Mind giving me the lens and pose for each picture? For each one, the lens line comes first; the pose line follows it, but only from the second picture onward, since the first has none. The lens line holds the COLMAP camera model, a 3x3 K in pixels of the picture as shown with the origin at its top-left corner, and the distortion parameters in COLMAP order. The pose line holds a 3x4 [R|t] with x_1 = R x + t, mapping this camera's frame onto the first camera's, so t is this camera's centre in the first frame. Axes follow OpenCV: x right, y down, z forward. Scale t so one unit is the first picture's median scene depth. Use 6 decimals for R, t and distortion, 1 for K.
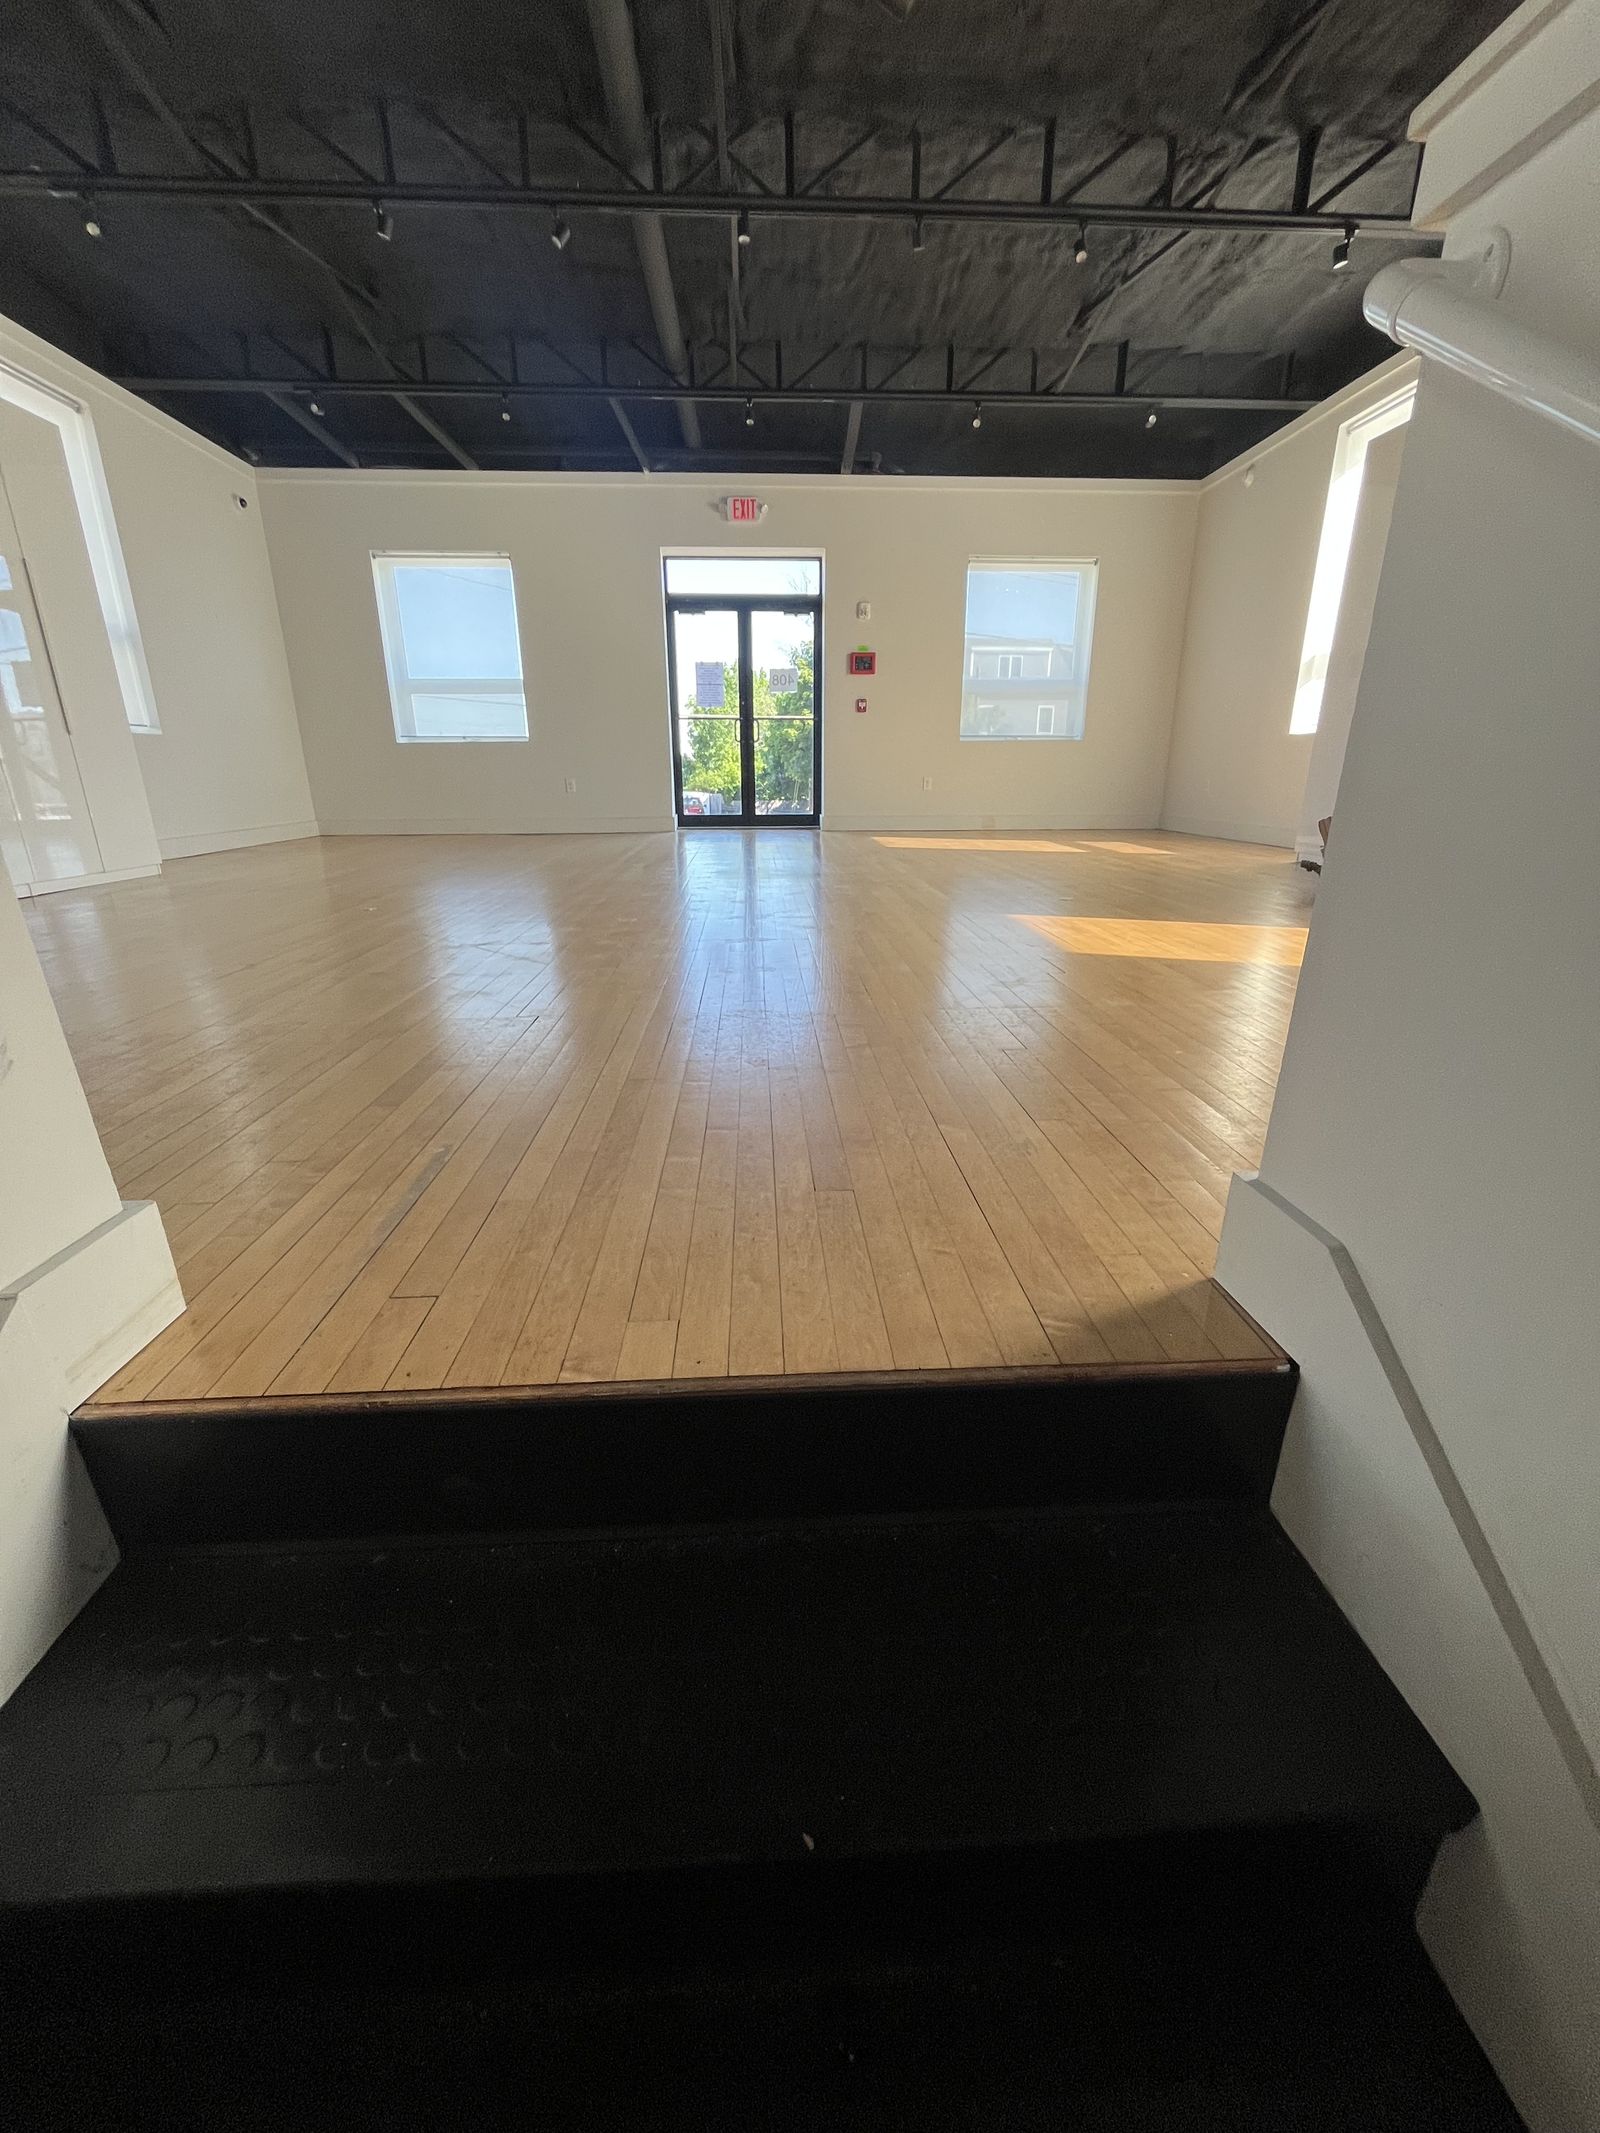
lens RADIAL K [[871.5, 0, 799.8], [0, 871.5, 1088.1], [0, 0, 1]] dist [-0.018413, 0.000069]
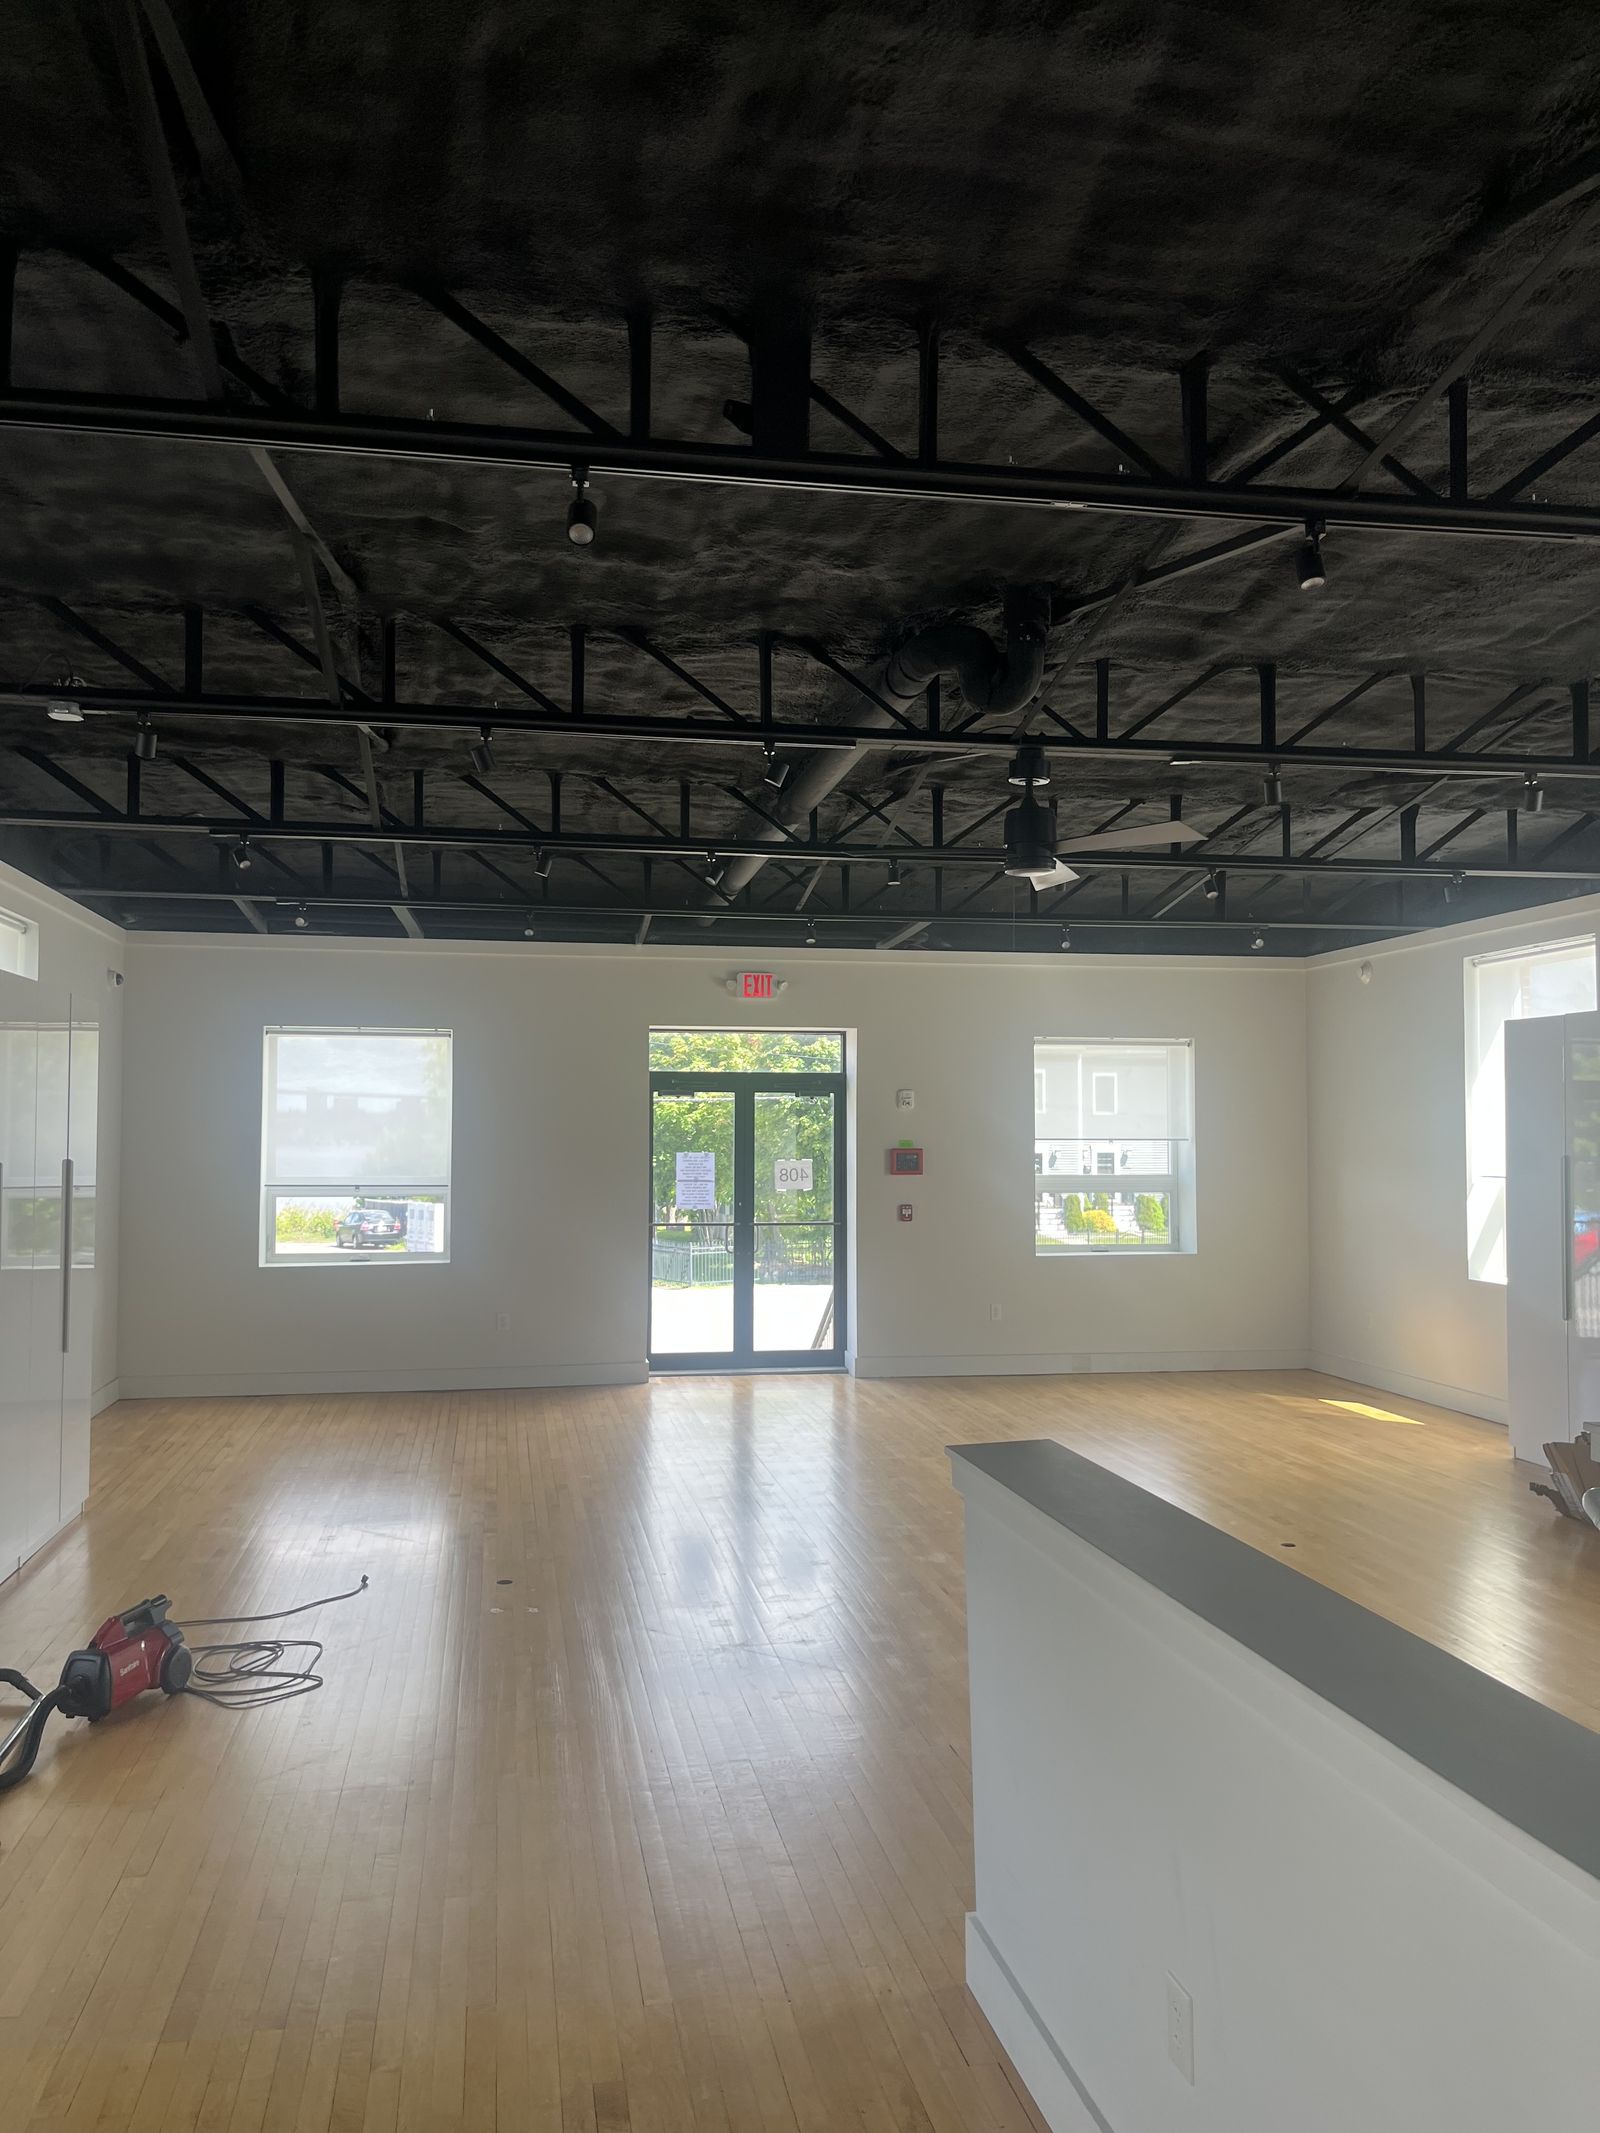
lens RADIAL K [[1612.3, 0, 792.2], [0, 1612.3, 1054.4], [0, 0, 1]] dist [0.066936, -0.081068]
pose [[0.992881, 0.010929, 0.118606, -0.193483], [0.035146, 0.924562, -0.379407, -0.042557], [-0.113805, 0.380875, 0.917596, -0.318868]]
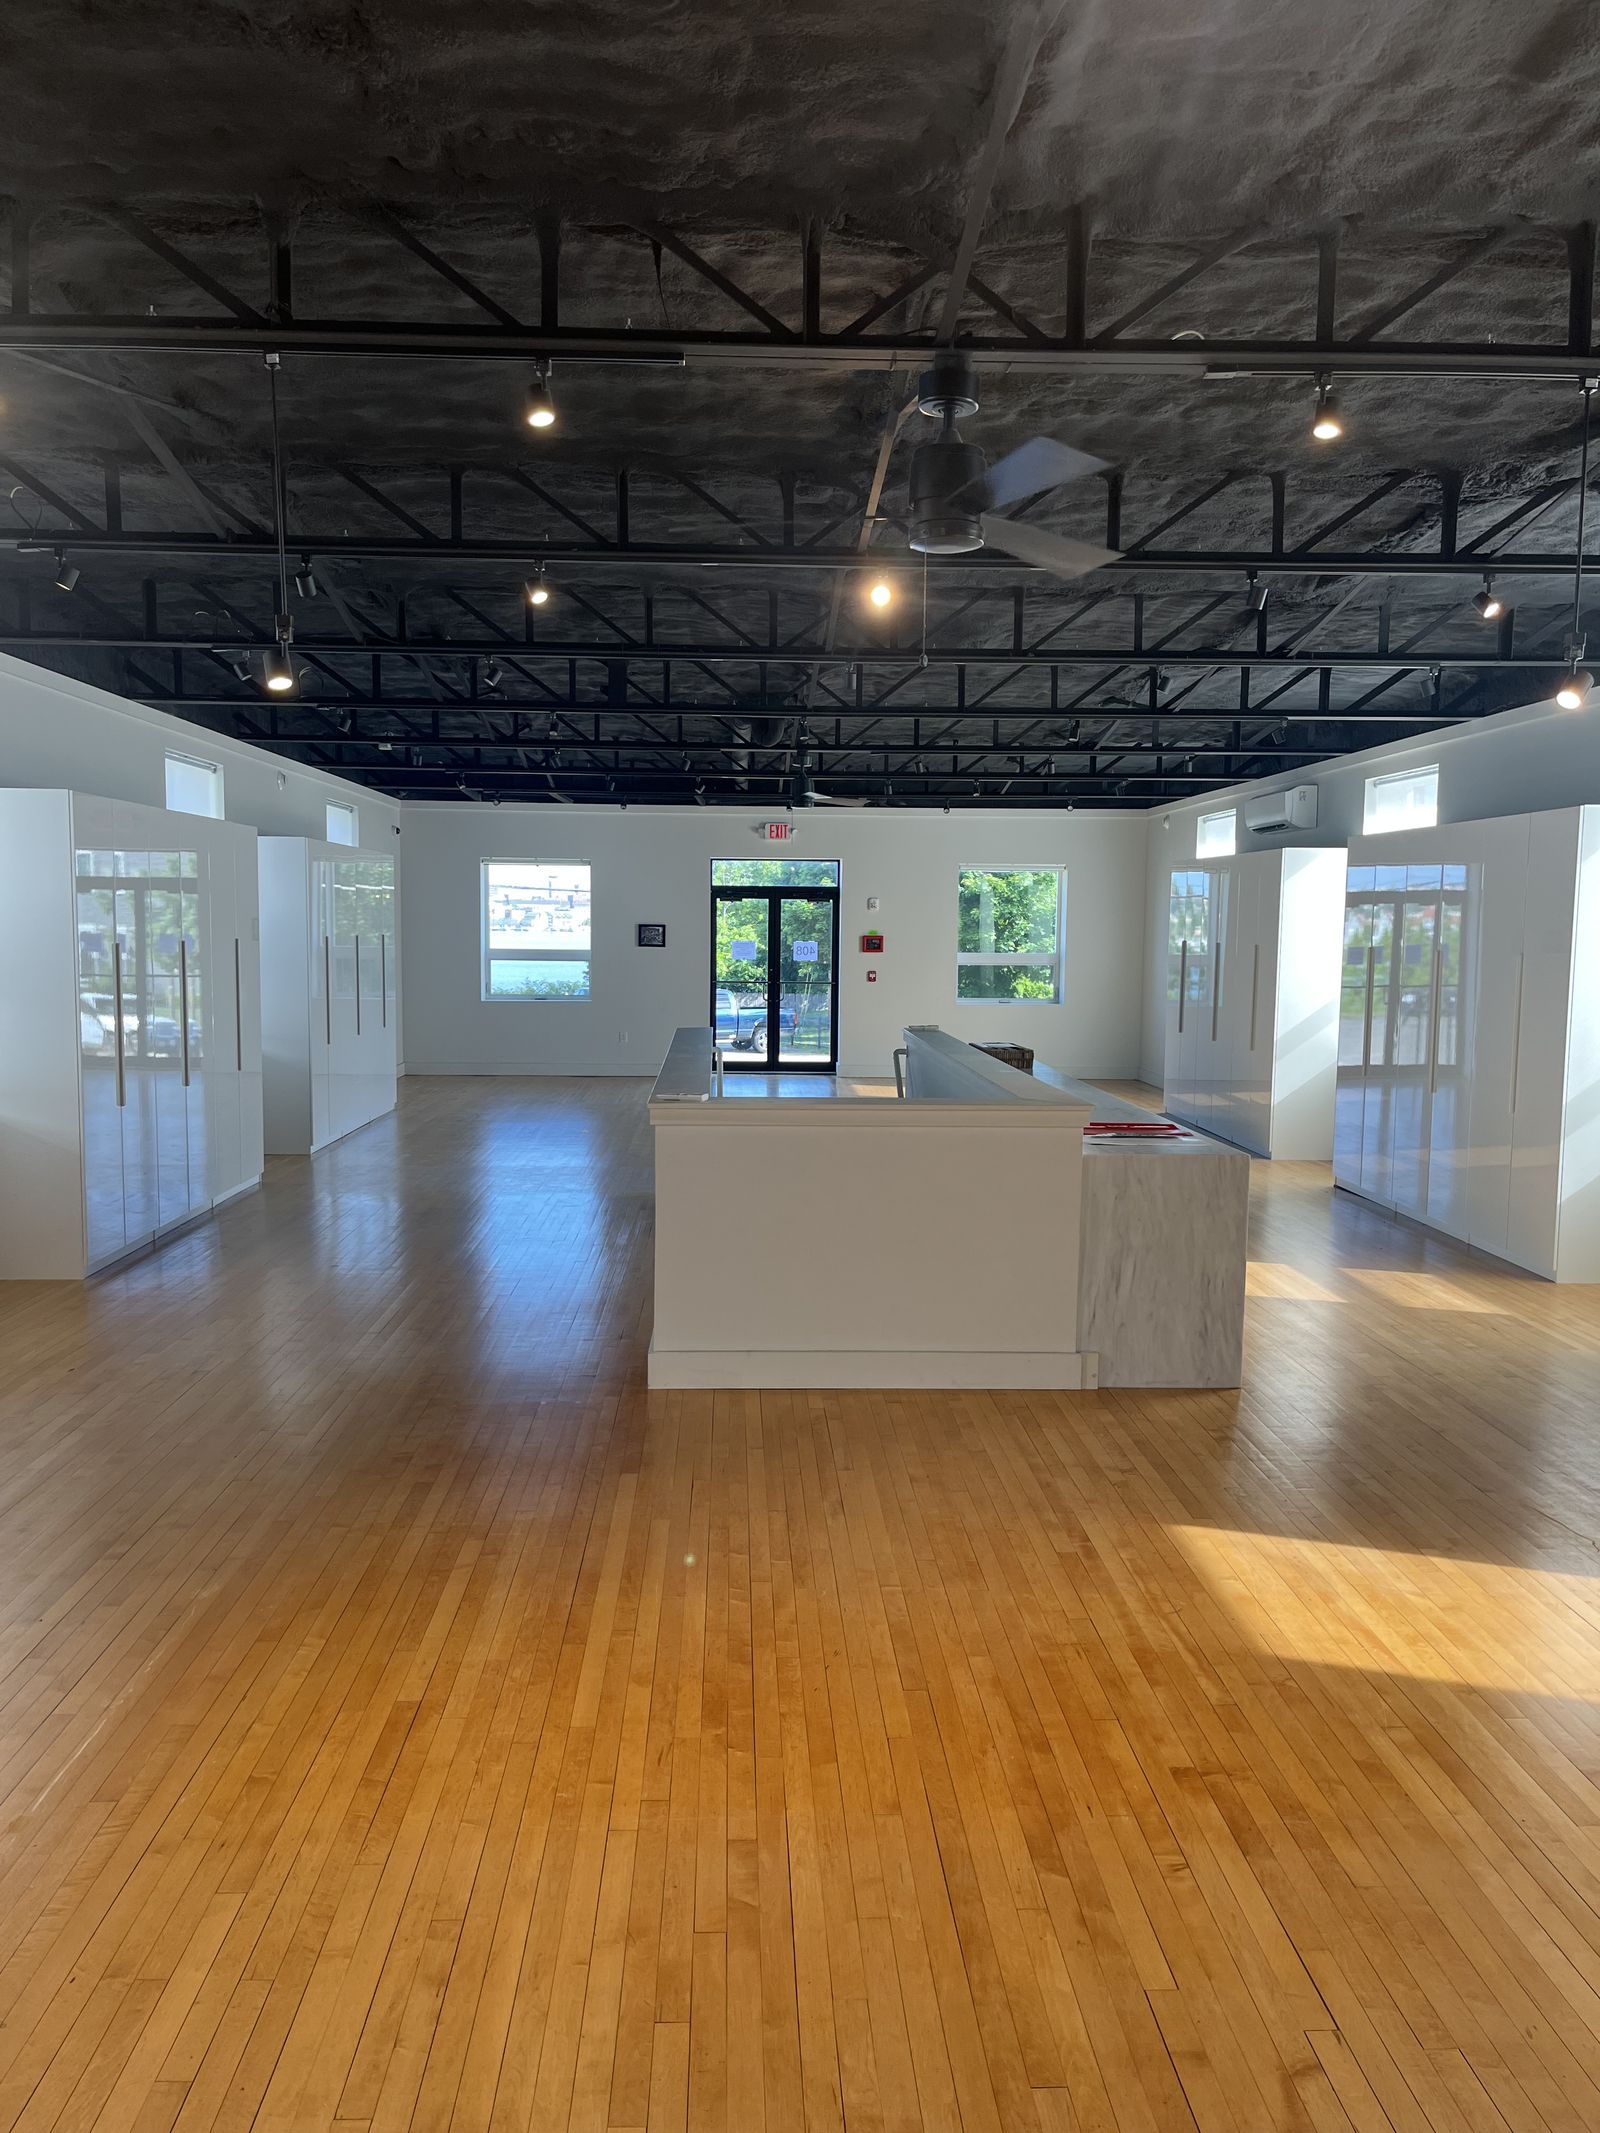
lens RADIAL K [[1612.3, 0, 783.2], [0, 1612.3, 1077.1], [0, 0, 1]] dist [0.066936, -0.081068]
pose [[0.999715, 0.015776, -0.017931, -0.008355], [-0.019745, 0.968326, -0.248909, 0.242001], [0.013436, 0.249192, 0.968361, -1.098099]]
